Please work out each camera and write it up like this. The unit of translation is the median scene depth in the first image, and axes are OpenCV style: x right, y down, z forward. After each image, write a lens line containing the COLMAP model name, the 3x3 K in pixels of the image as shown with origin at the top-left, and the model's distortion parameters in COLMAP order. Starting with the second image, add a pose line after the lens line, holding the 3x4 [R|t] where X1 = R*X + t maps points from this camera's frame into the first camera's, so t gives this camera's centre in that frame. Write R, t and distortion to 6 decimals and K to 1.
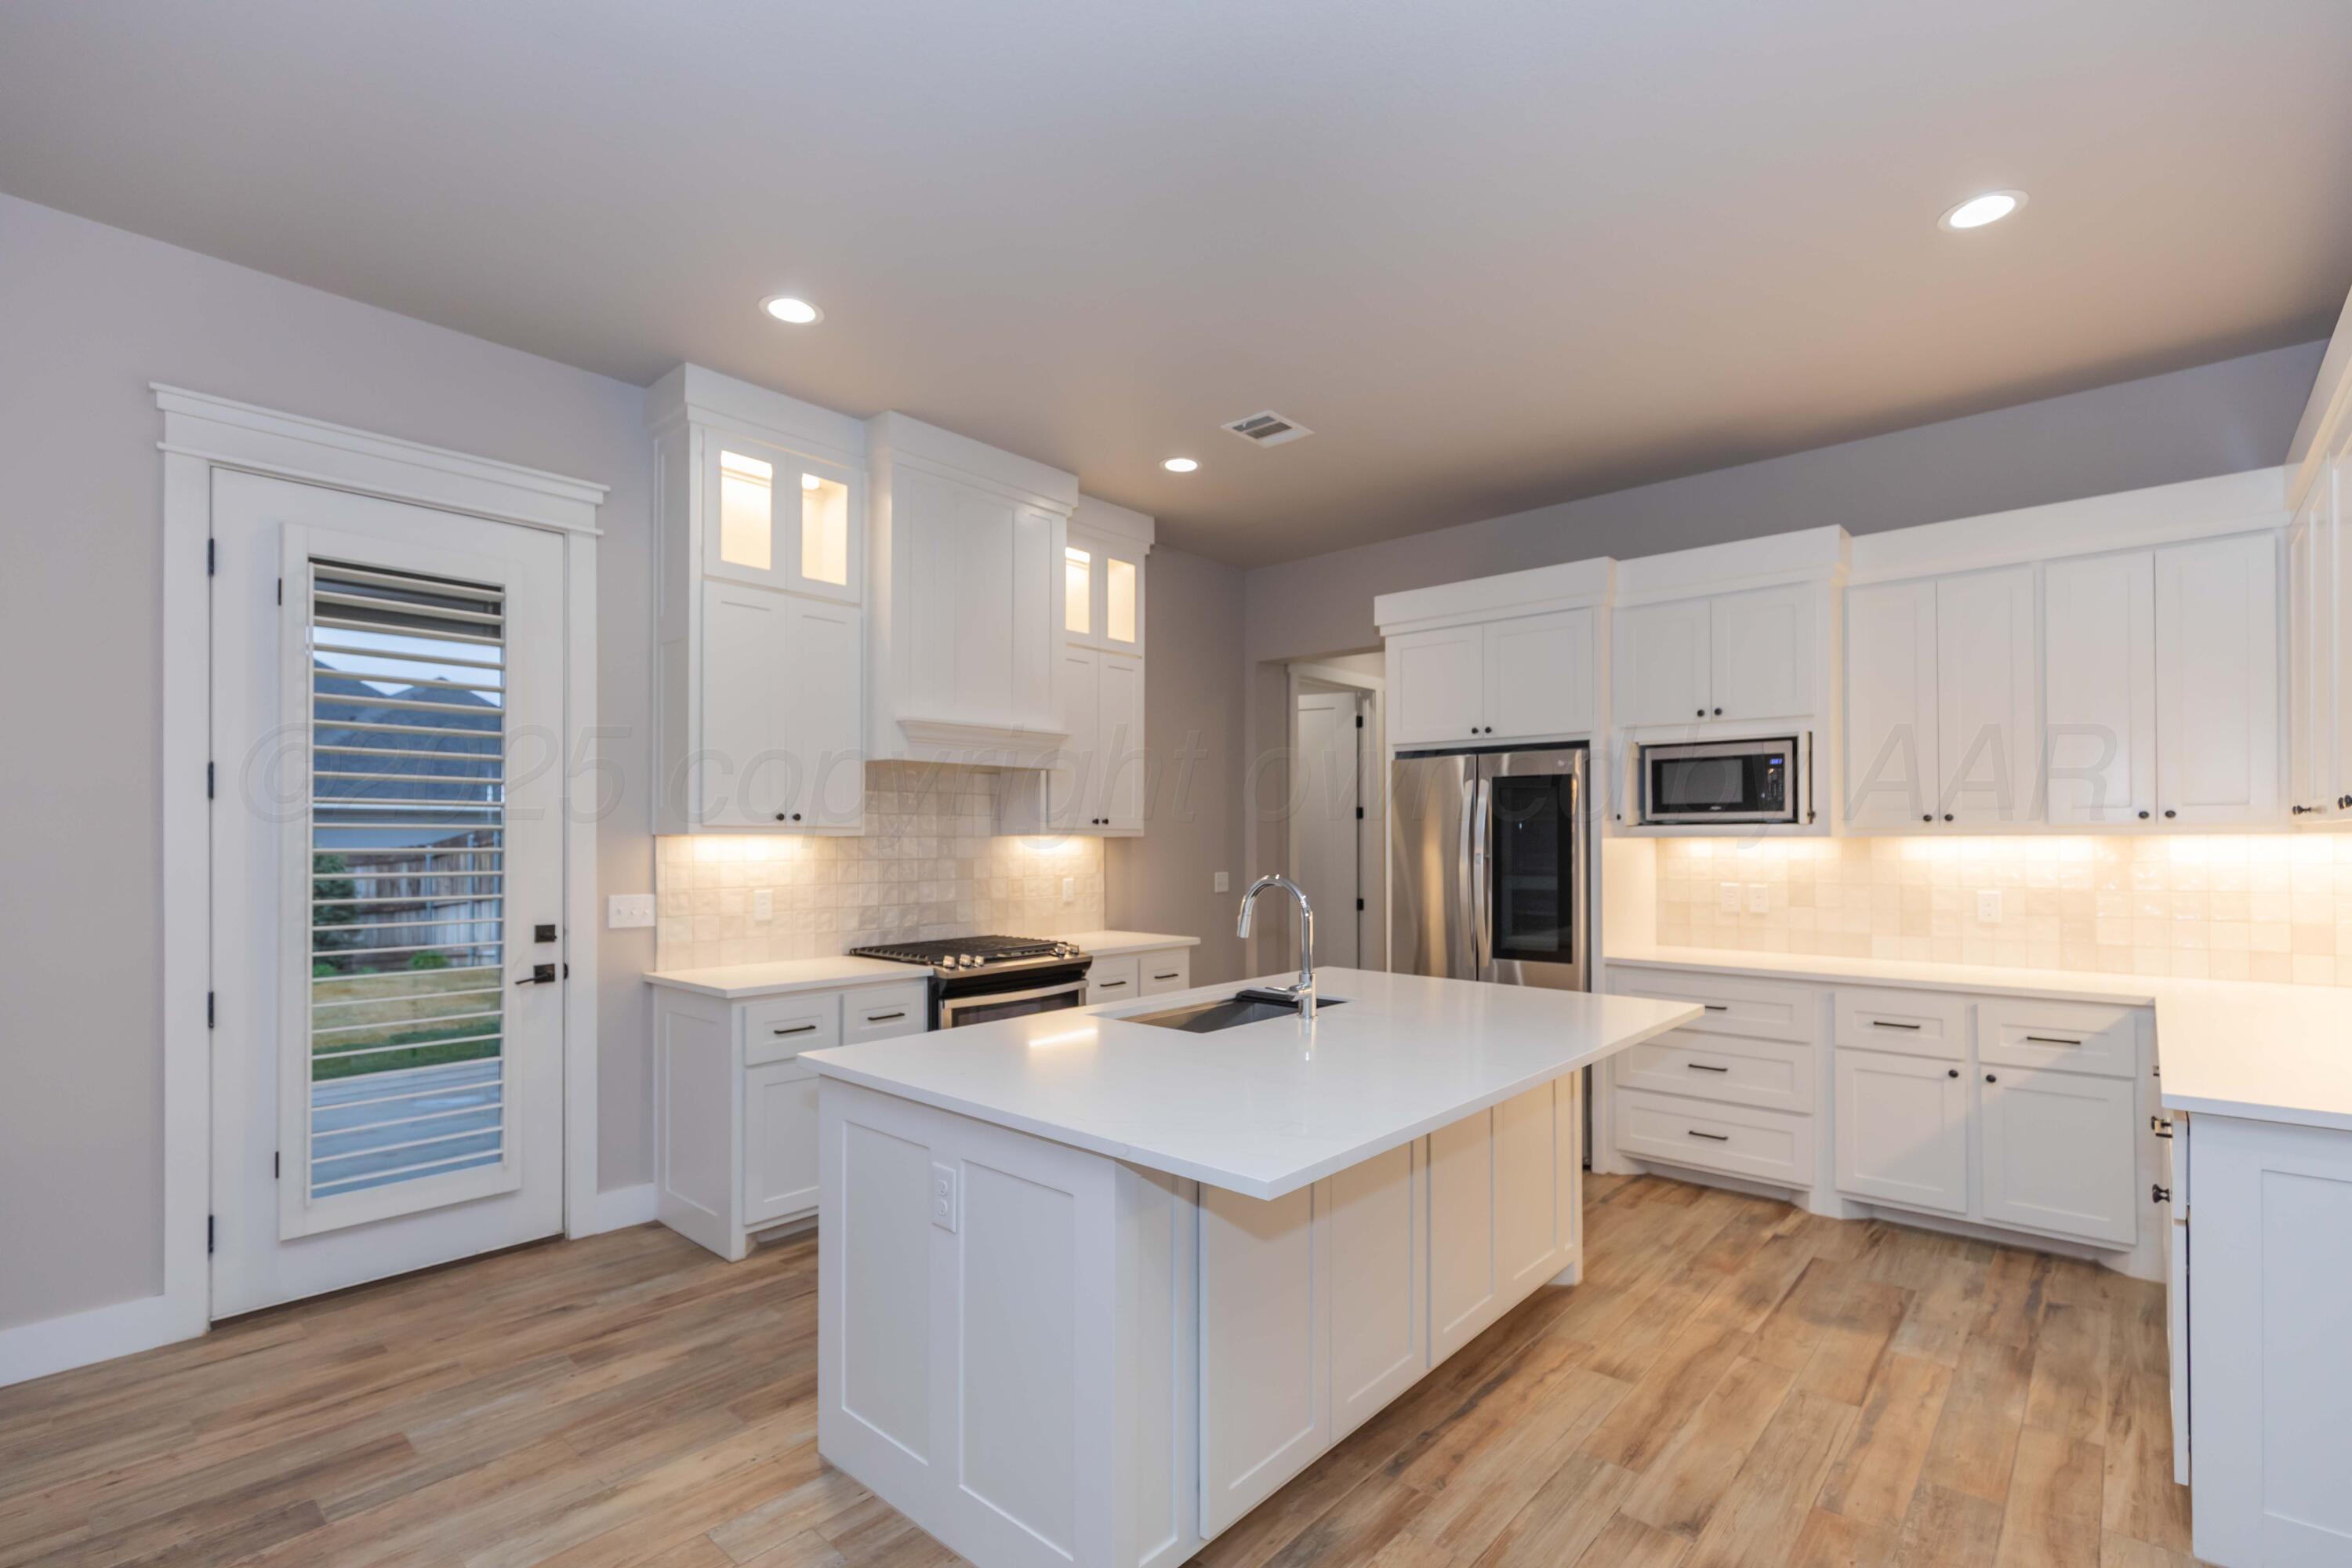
lens RADIAL K [[1075.2, 0, 1183.7], [0, 1075.2, 833.8], [0, 0, 1]] dist [0.001002, -0.000149]
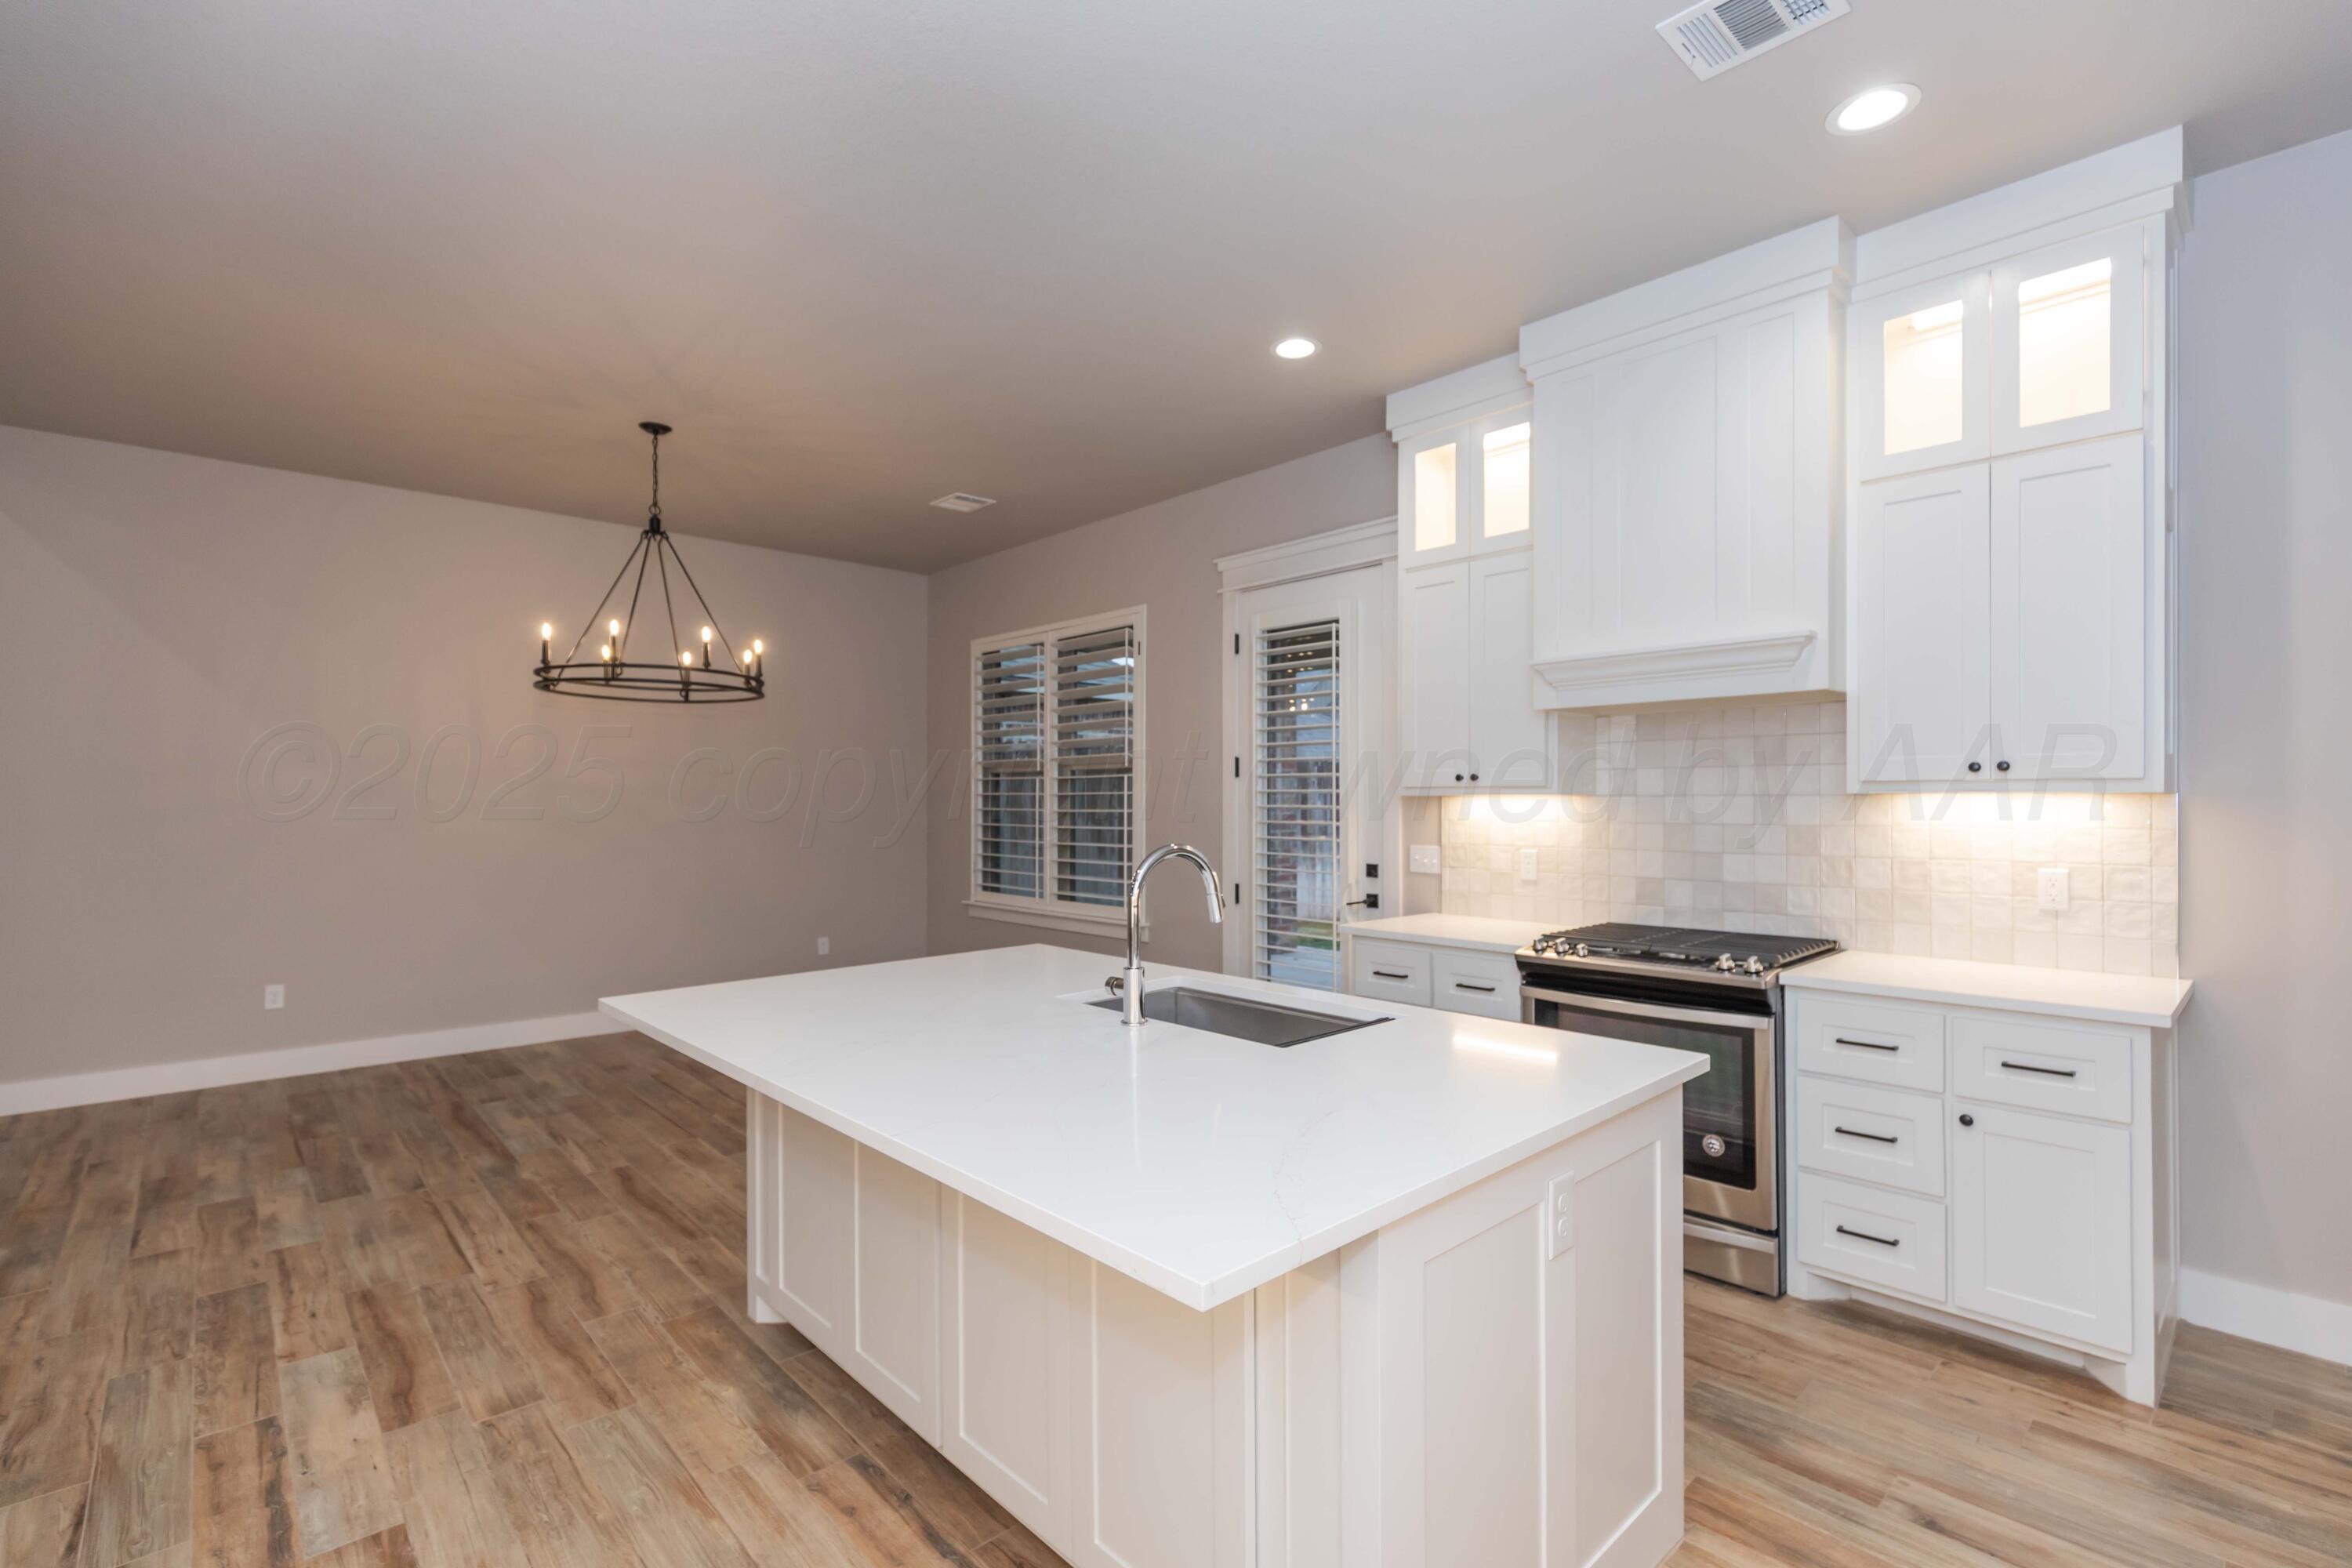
lens RADIAL K [[1041.1, 0, 1172.4], [0, 1041.1, 784.6], [0, 0, 1]] dist [0.003138, -0.000812]
pose [[-0.096783, -0.014030, -0.995207, 0.600638], [0.006717, 0.999869, -0.014749, 0.003577], [0.995283, -0.008112, -0.096676, 0.750615]]
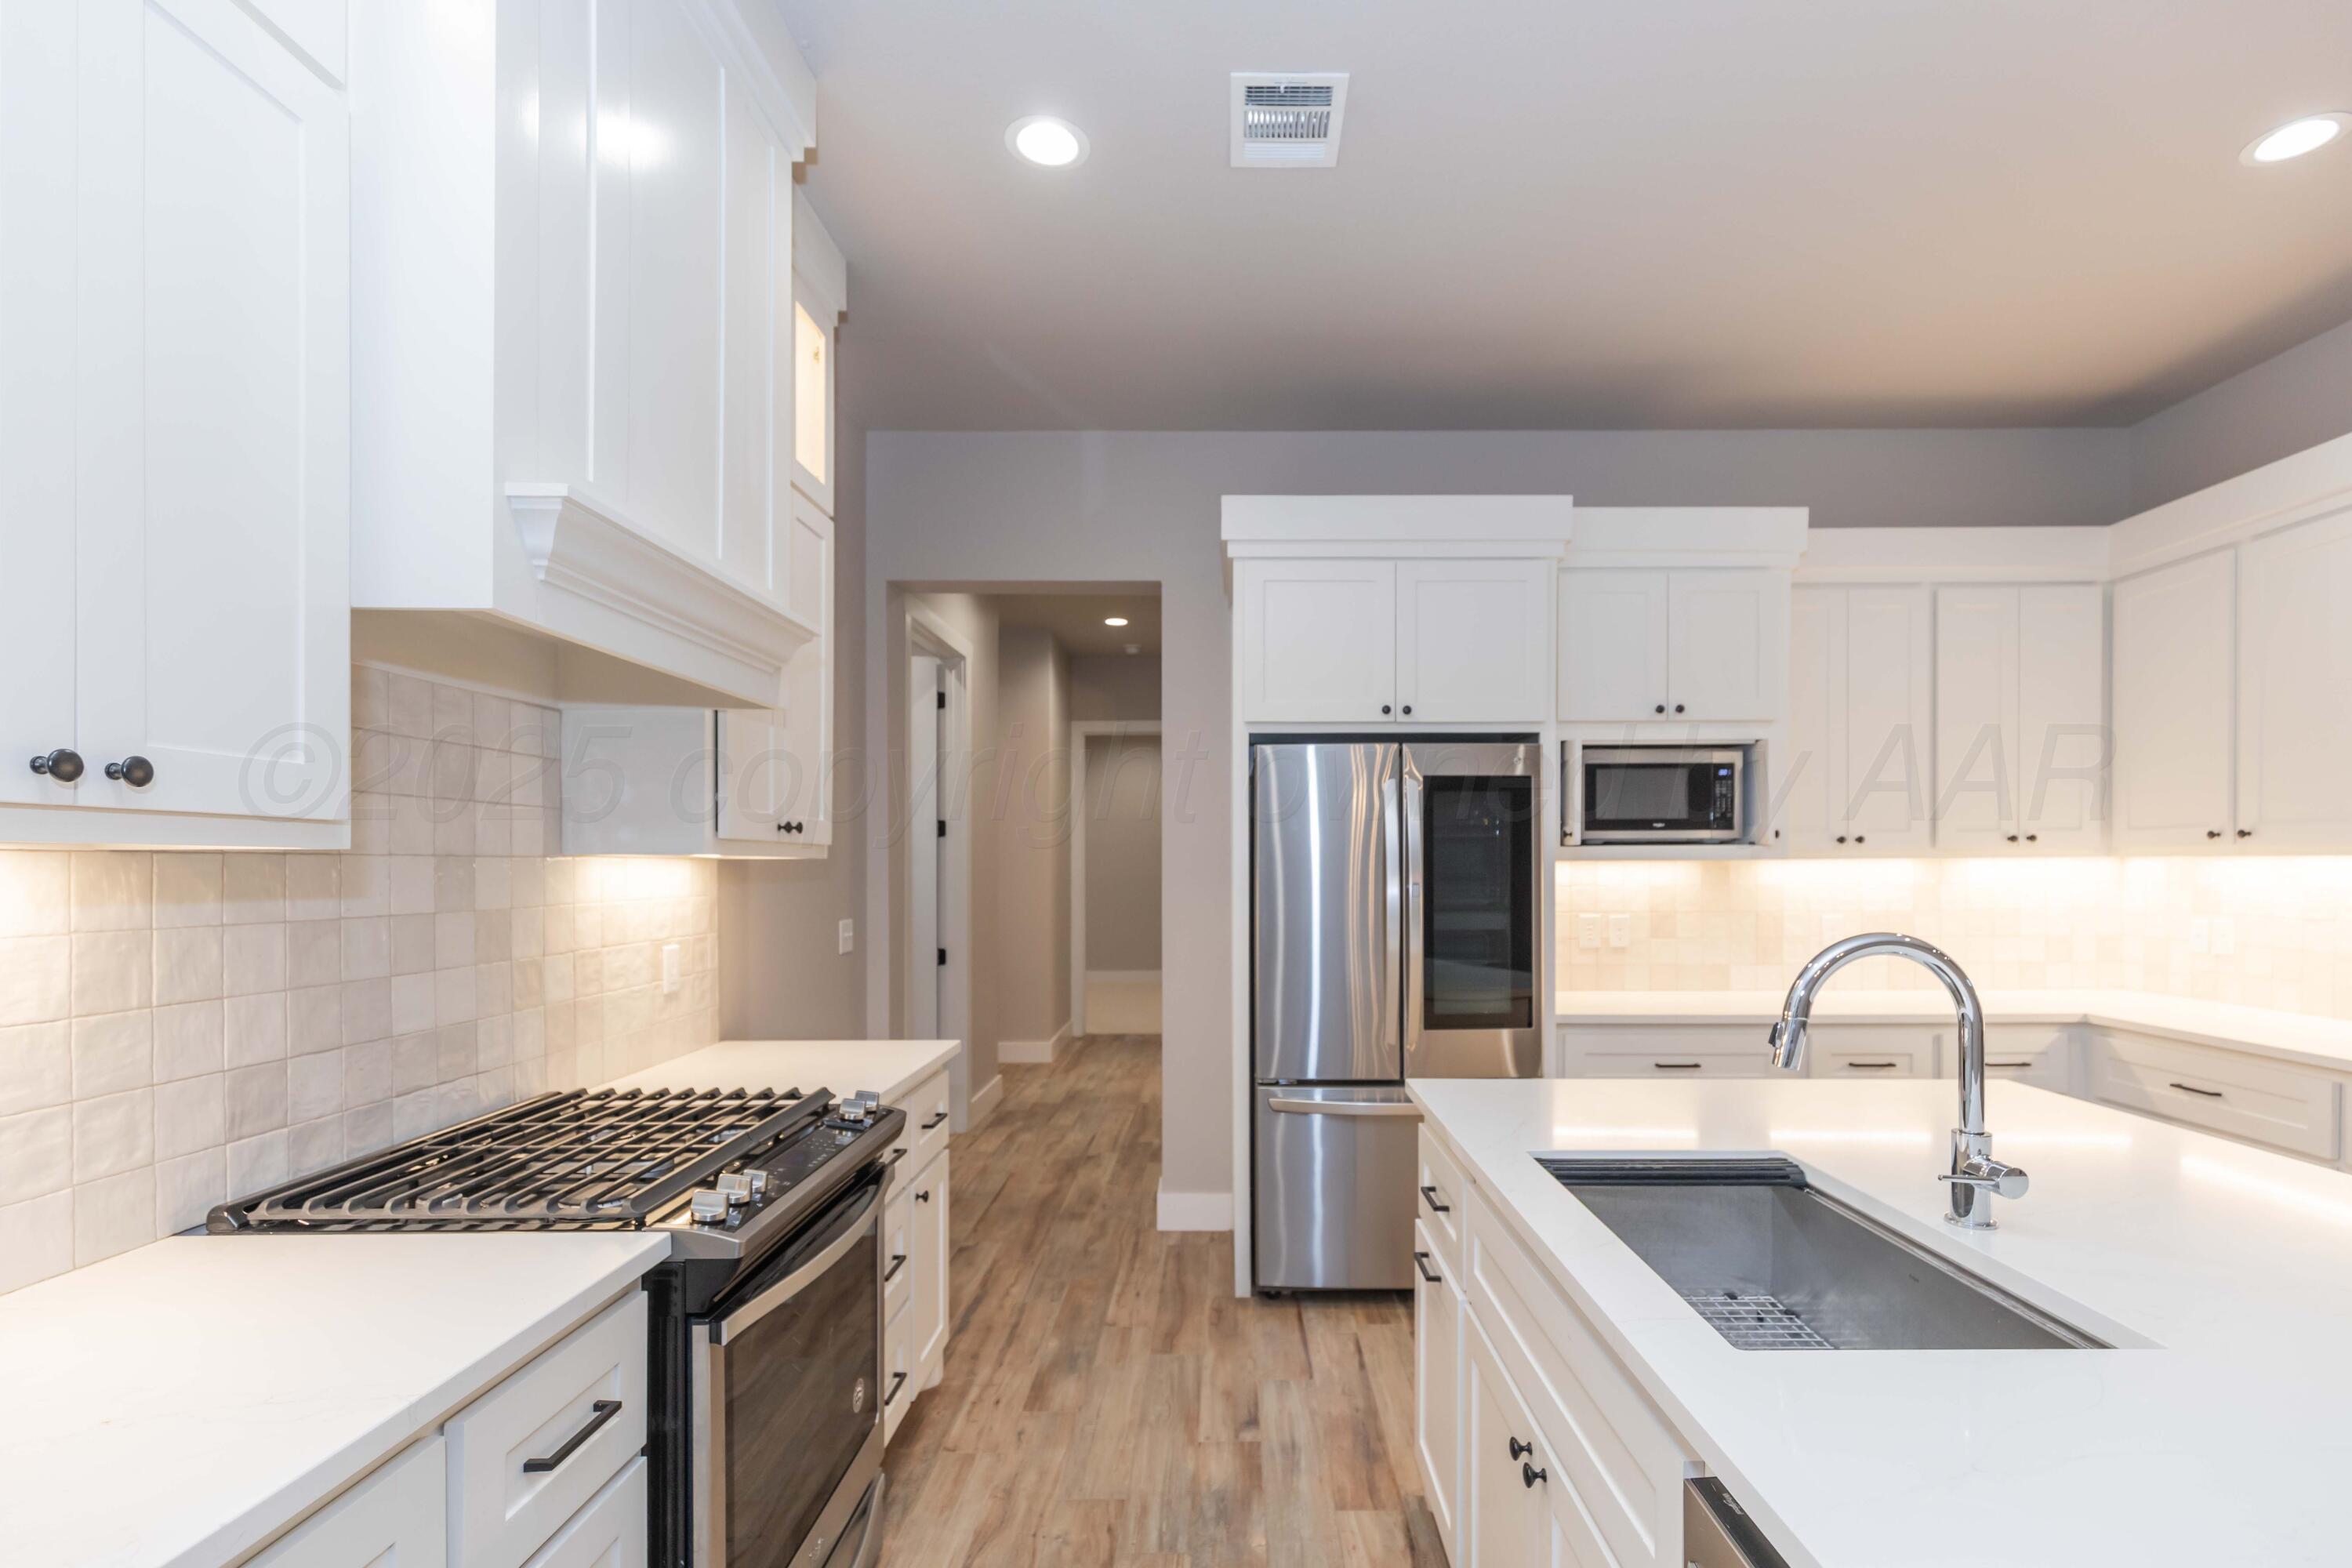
lens RADIAL K [[1093.3, 0, 1234.8], [0, 1093.3, 873.7], [0, 0, 1]] dist [0.002401, 0.000258]
pose [[0.739192, -0.005892, 0.673469, -0.316027], [-0.000535, 0.999956, 0.009336, 0.005885], [-0.673495, -0.007261, 0.739156, 0.584295]]
